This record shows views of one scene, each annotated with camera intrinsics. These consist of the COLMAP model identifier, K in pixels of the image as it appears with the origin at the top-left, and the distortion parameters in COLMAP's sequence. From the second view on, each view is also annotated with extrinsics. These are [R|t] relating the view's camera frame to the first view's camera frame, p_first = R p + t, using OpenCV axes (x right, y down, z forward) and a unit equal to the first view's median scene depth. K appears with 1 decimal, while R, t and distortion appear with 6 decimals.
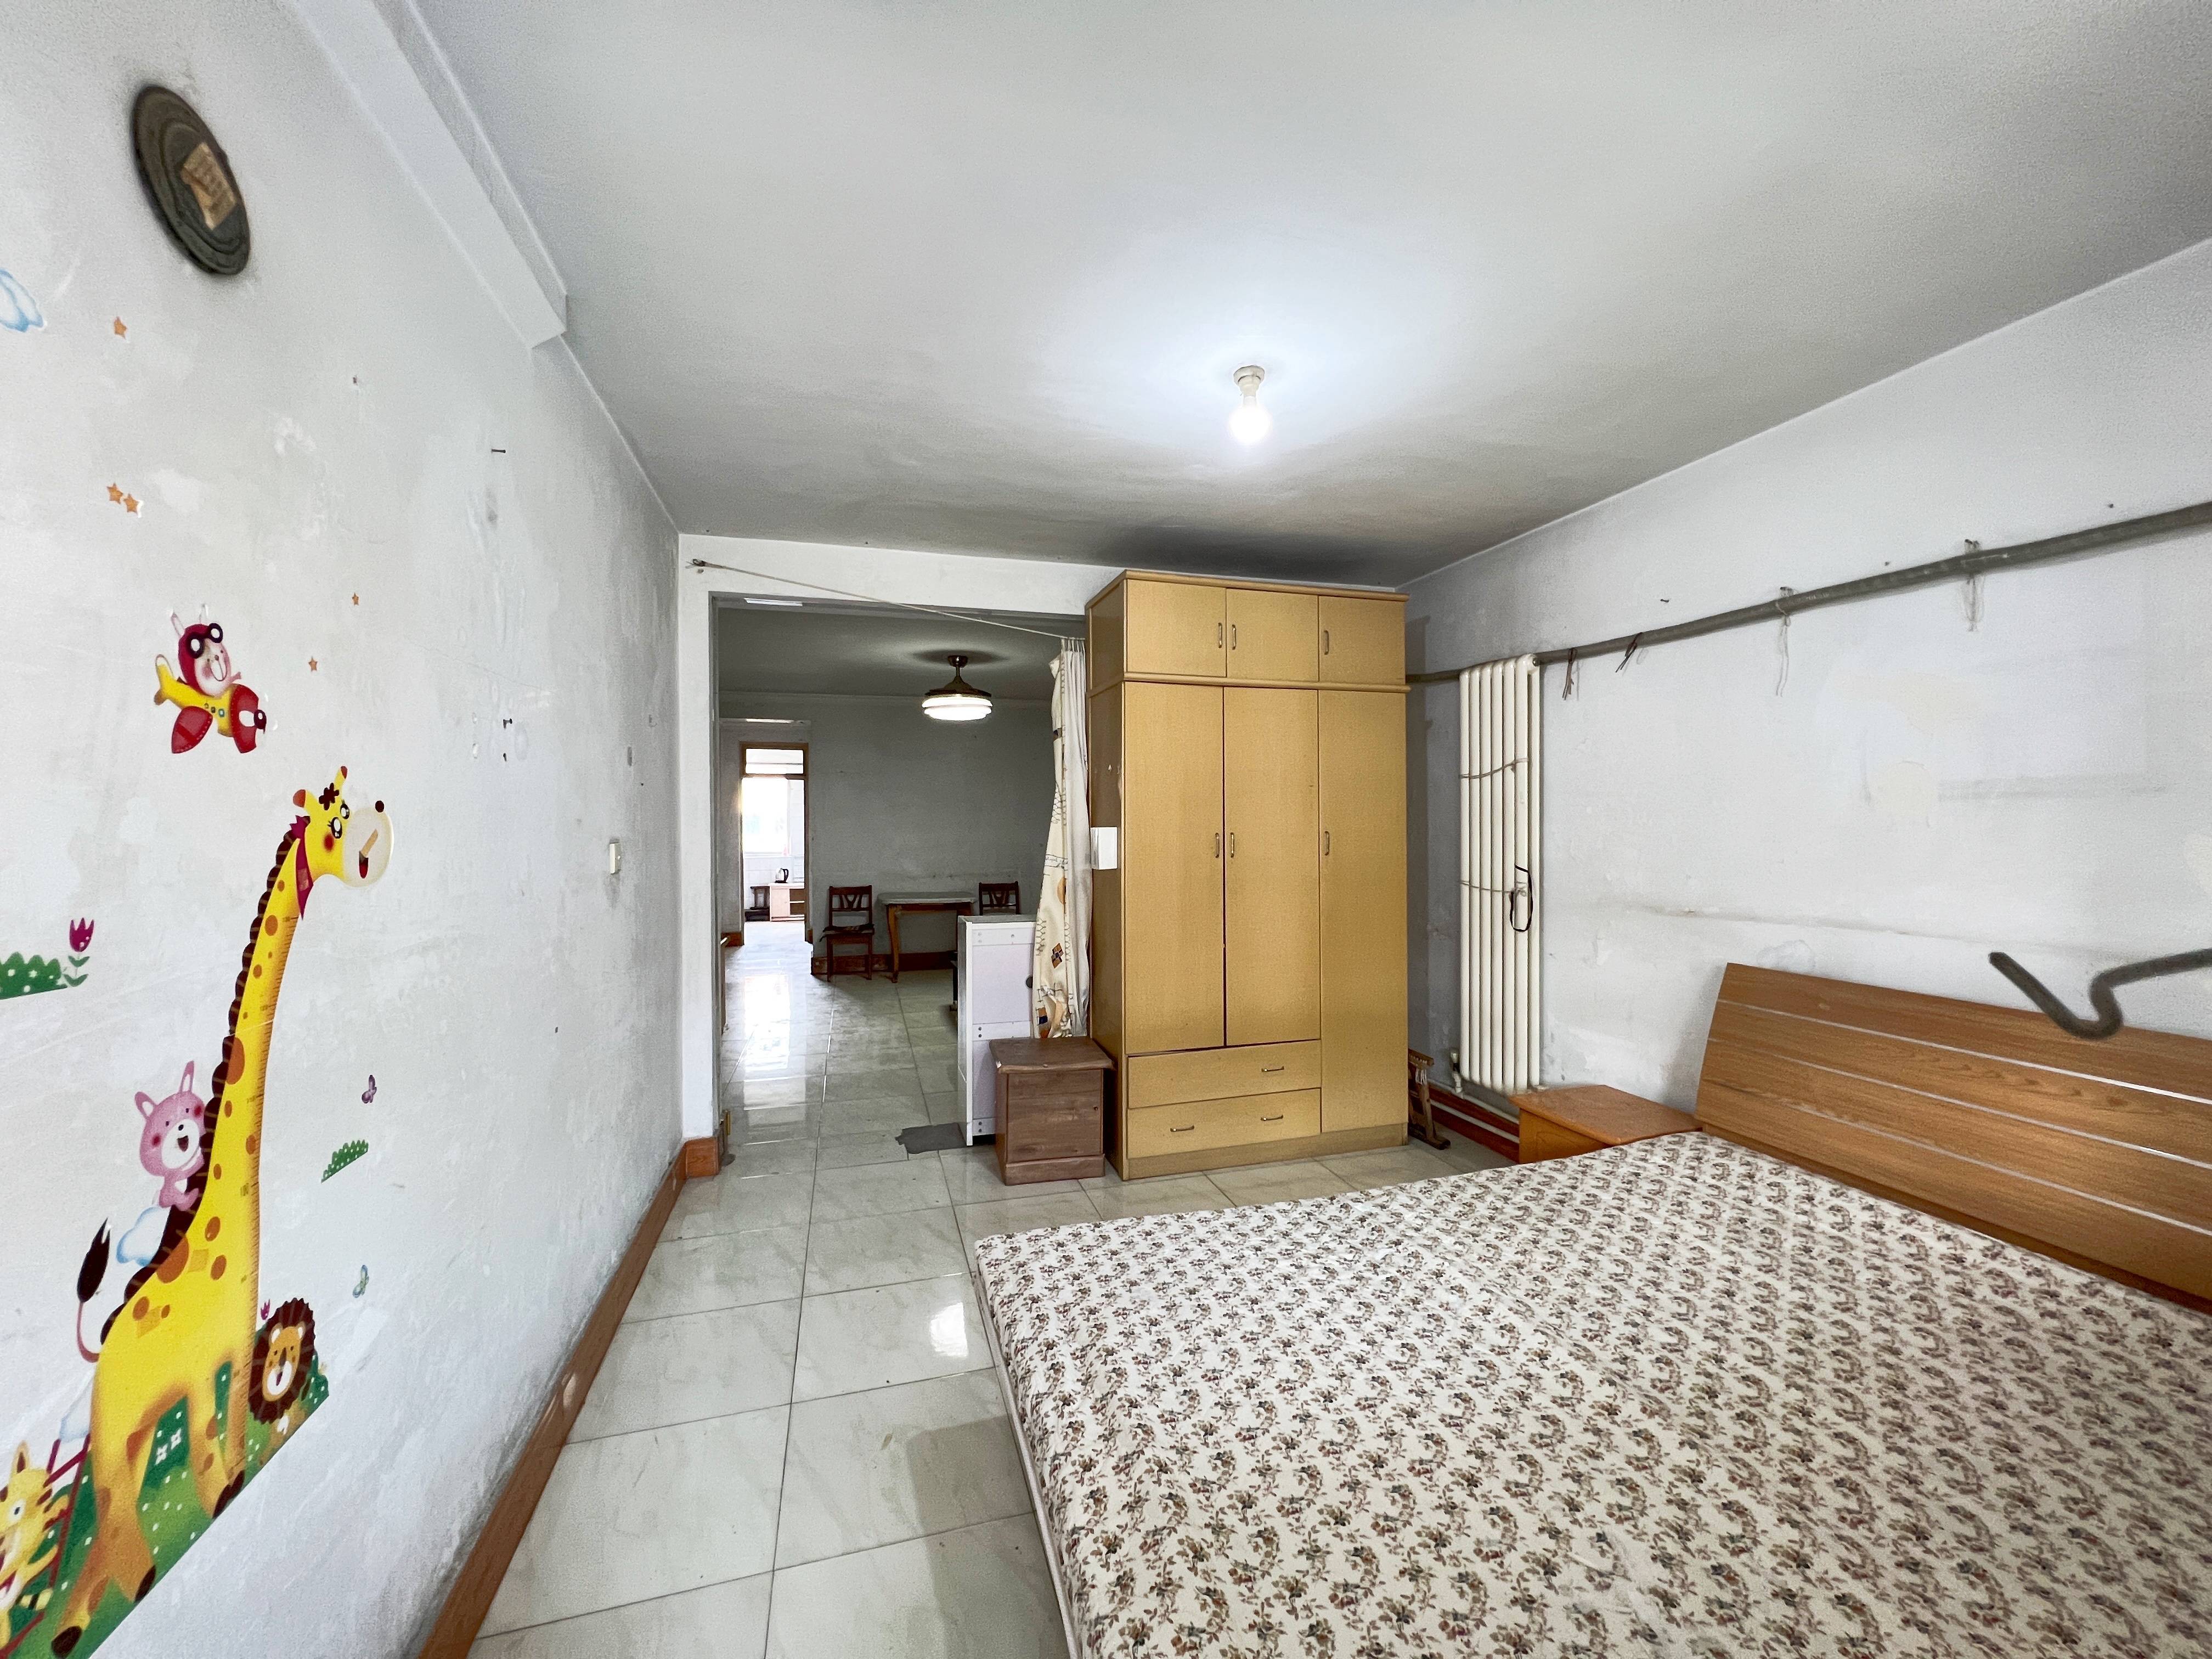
lens RADIAL K [[884.1, 0, 1102.3], [0, 884.1, 820.4], [0, 0, 1]] dist [-0.000791, 0.000228]
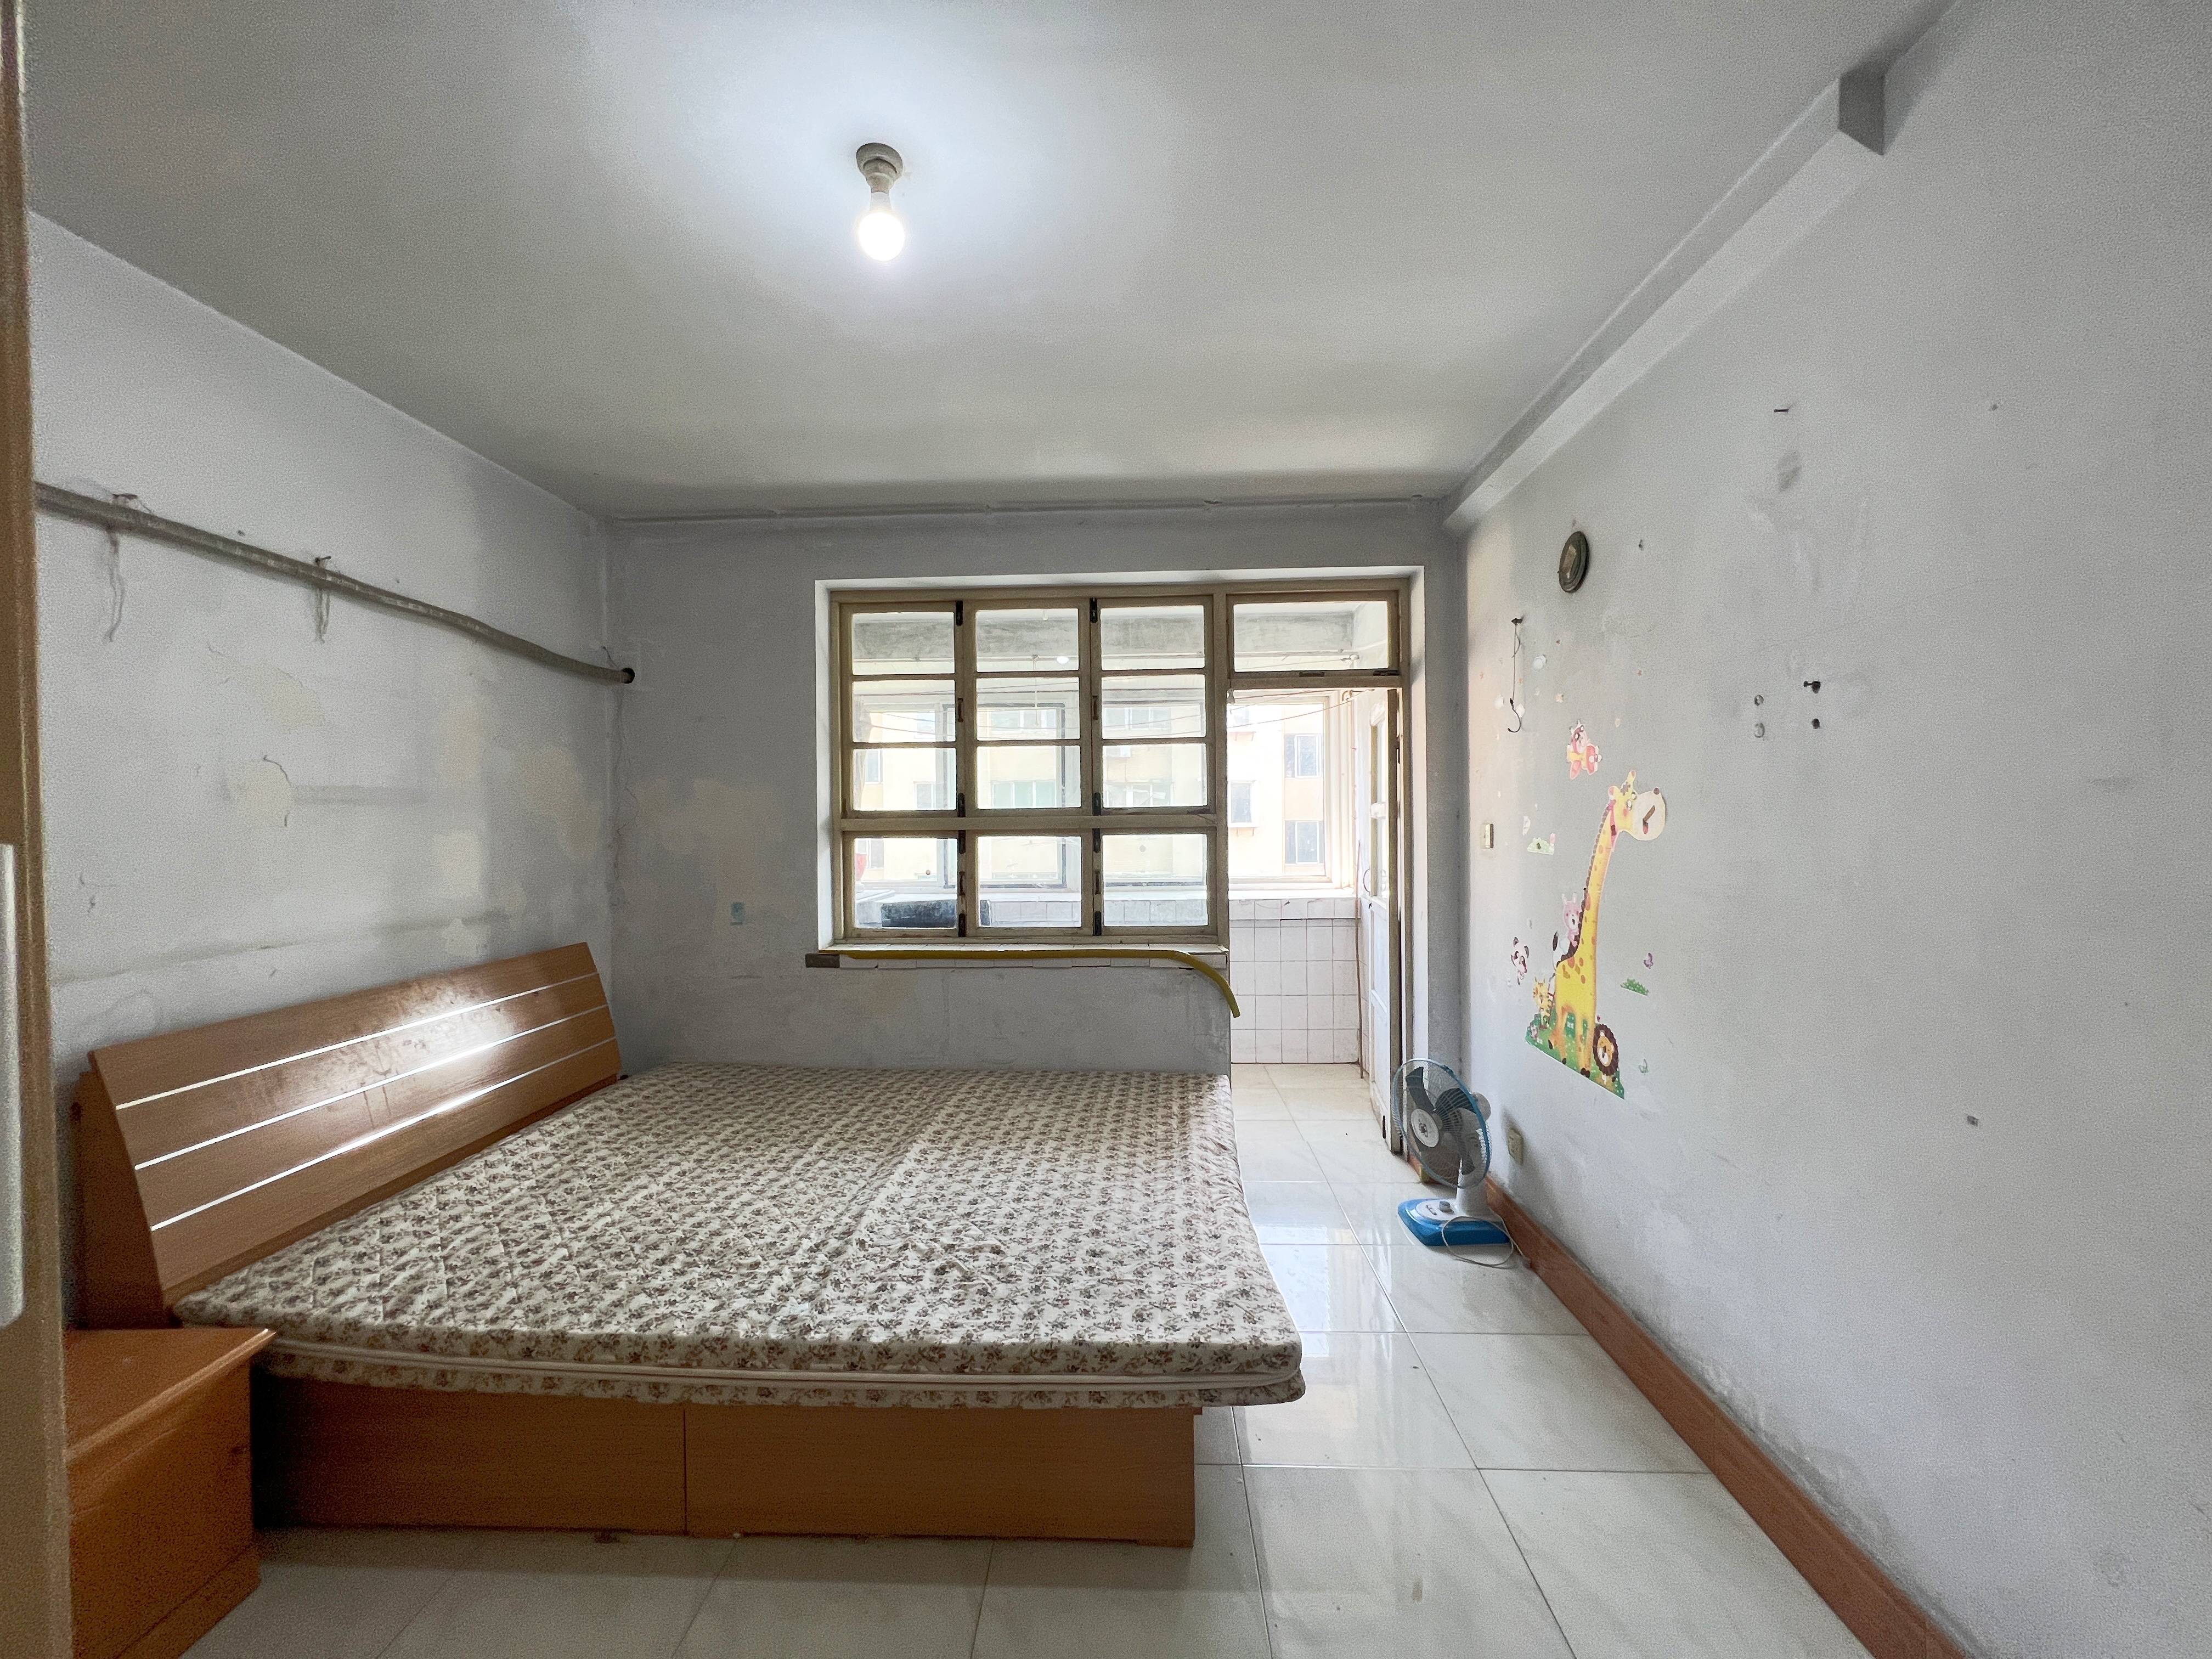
lens RADIAL K [[884.1, 0, 1106.7], [0, 884.1, 821.1], [0, 0, 1]] dist [-0.000791, 0.000228]
pose [[-0.950505, 0.016408, 0.310276, -0.202613], [0.017483, 0.999847, 0.000685, 0.011002], [-0.310217, 0.006075, -0.950646, 1.573207]]
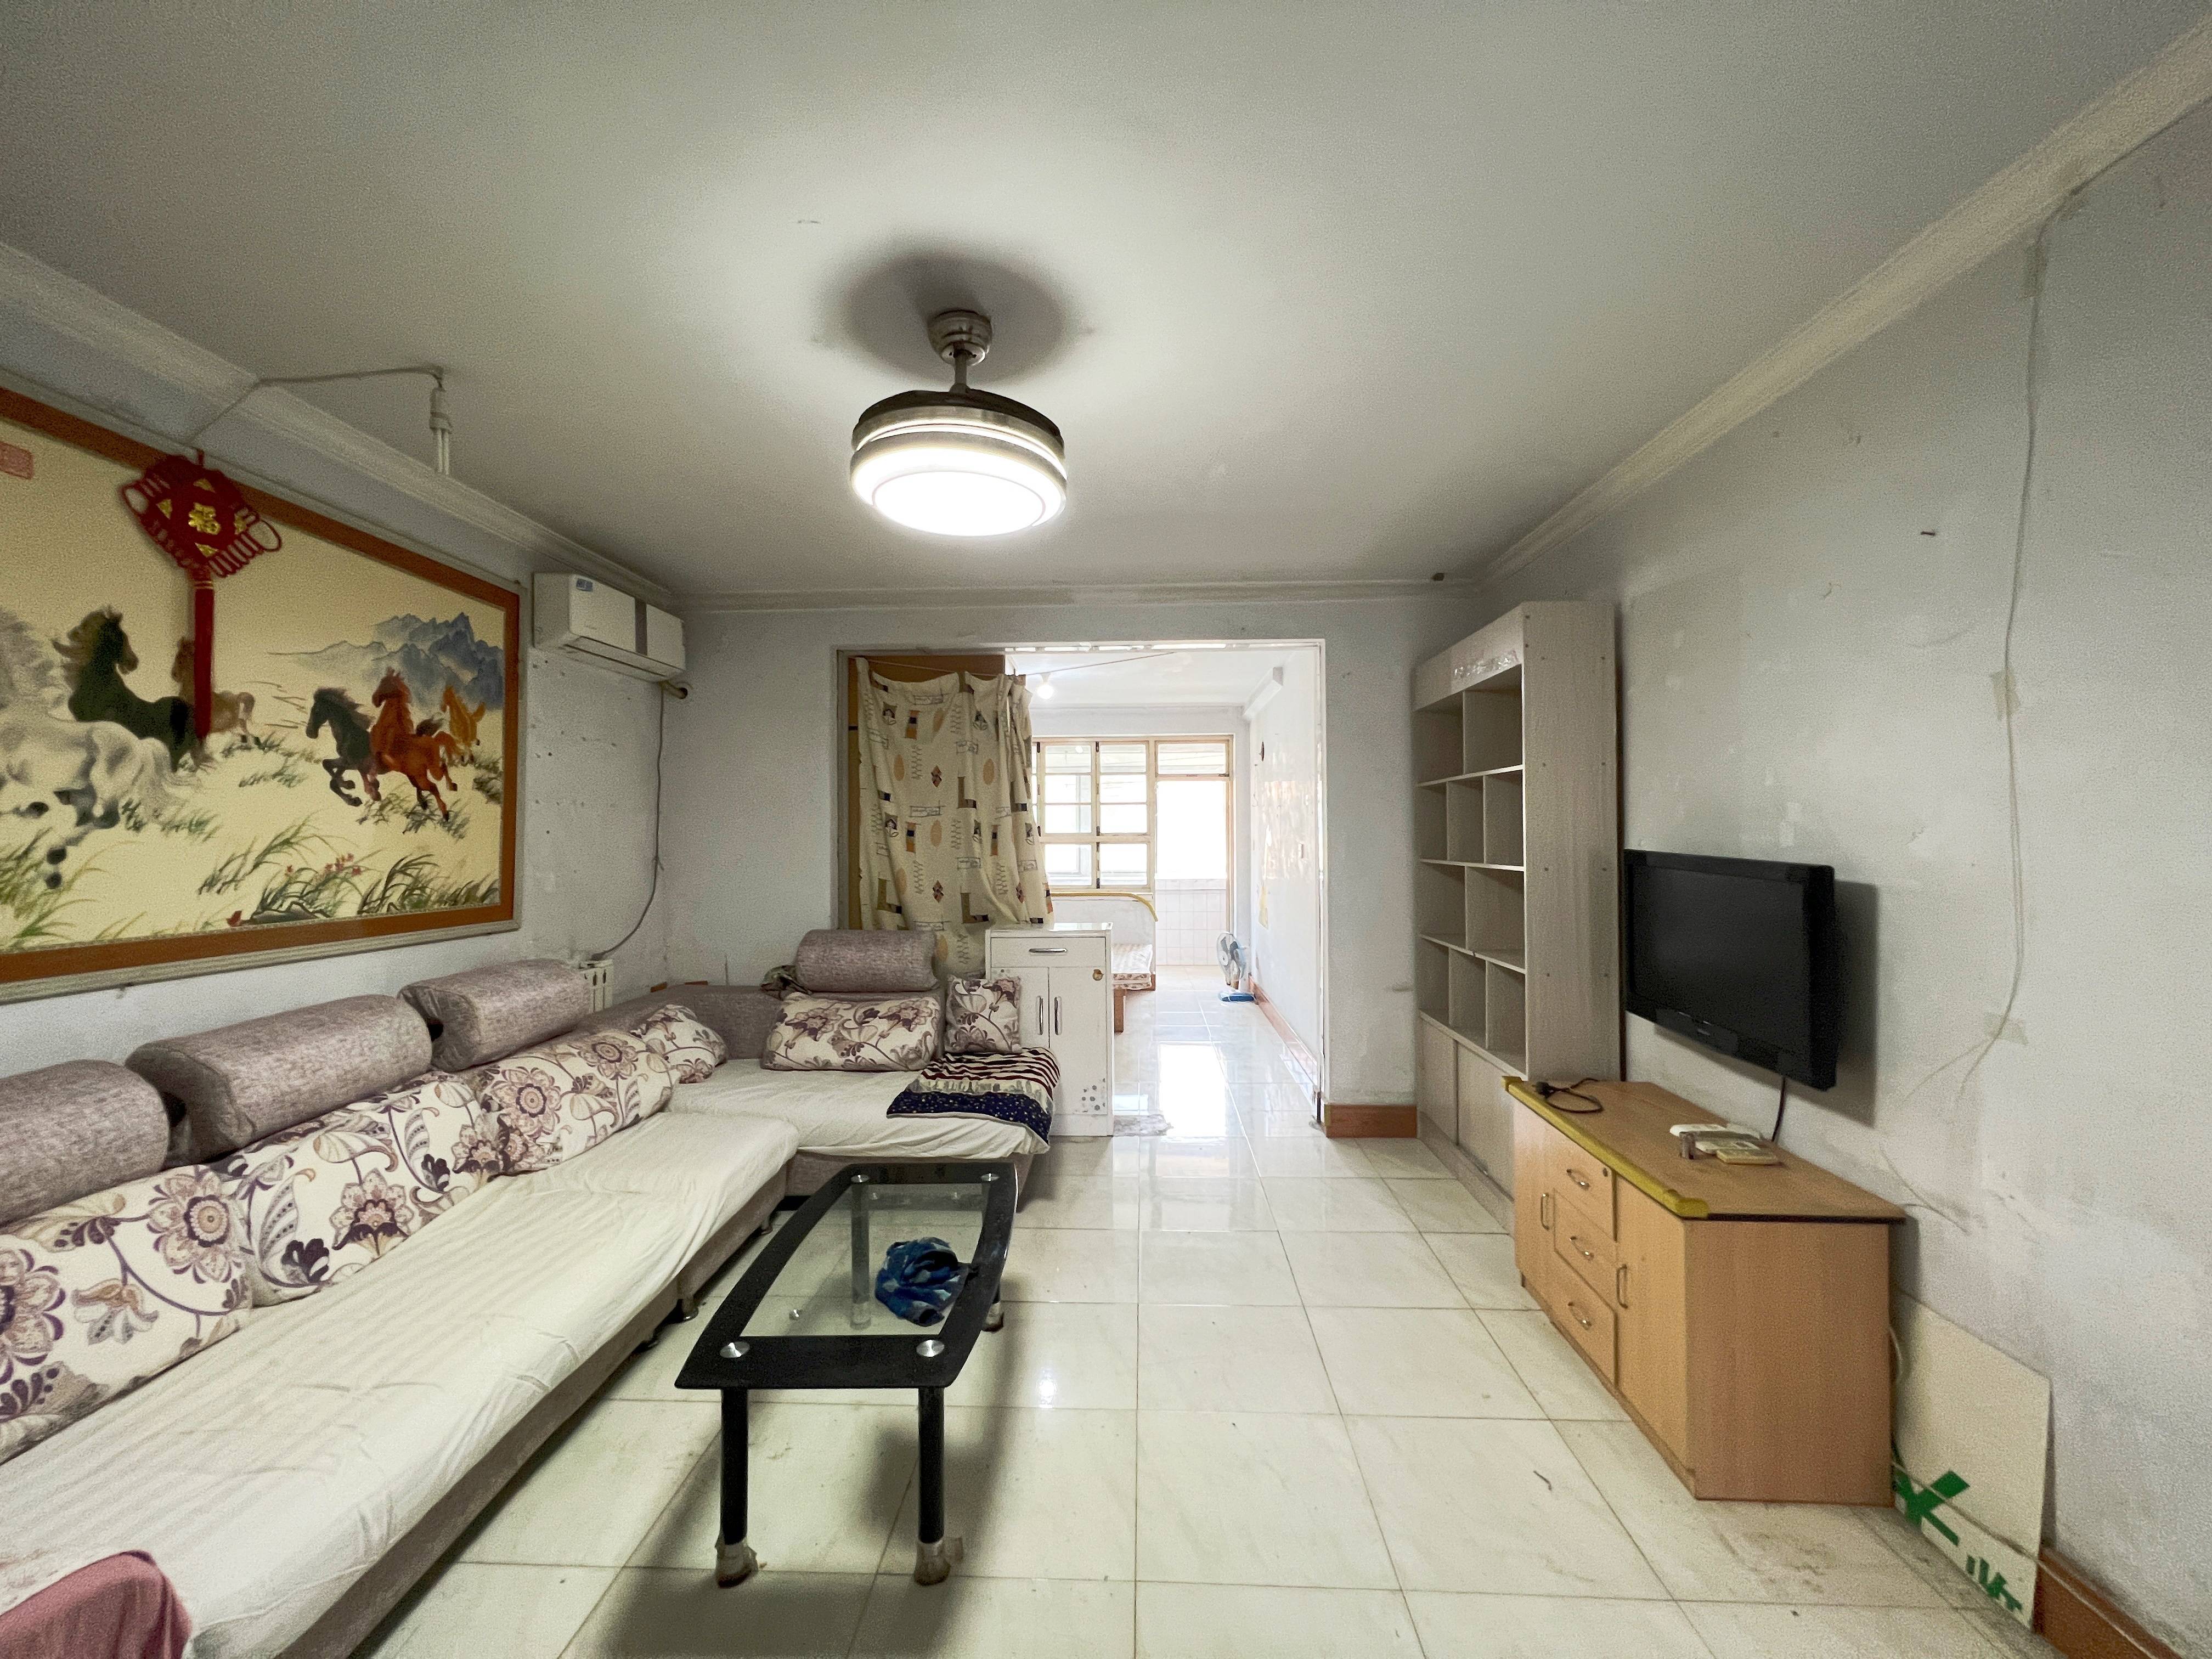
lens RADIAL K [[884.1, 0, 1109.9], [0, 884.1, 833.1], [0, 0, 1]] dist [-0.000791, 0.000228]
pose [[-0.953112, 0.015739, 0.302208, -0.826806], [0.013983, 0.999870, -0.007972, 0.019080], [-0.302295, -0.003373, -0.953209, 3.486771]]
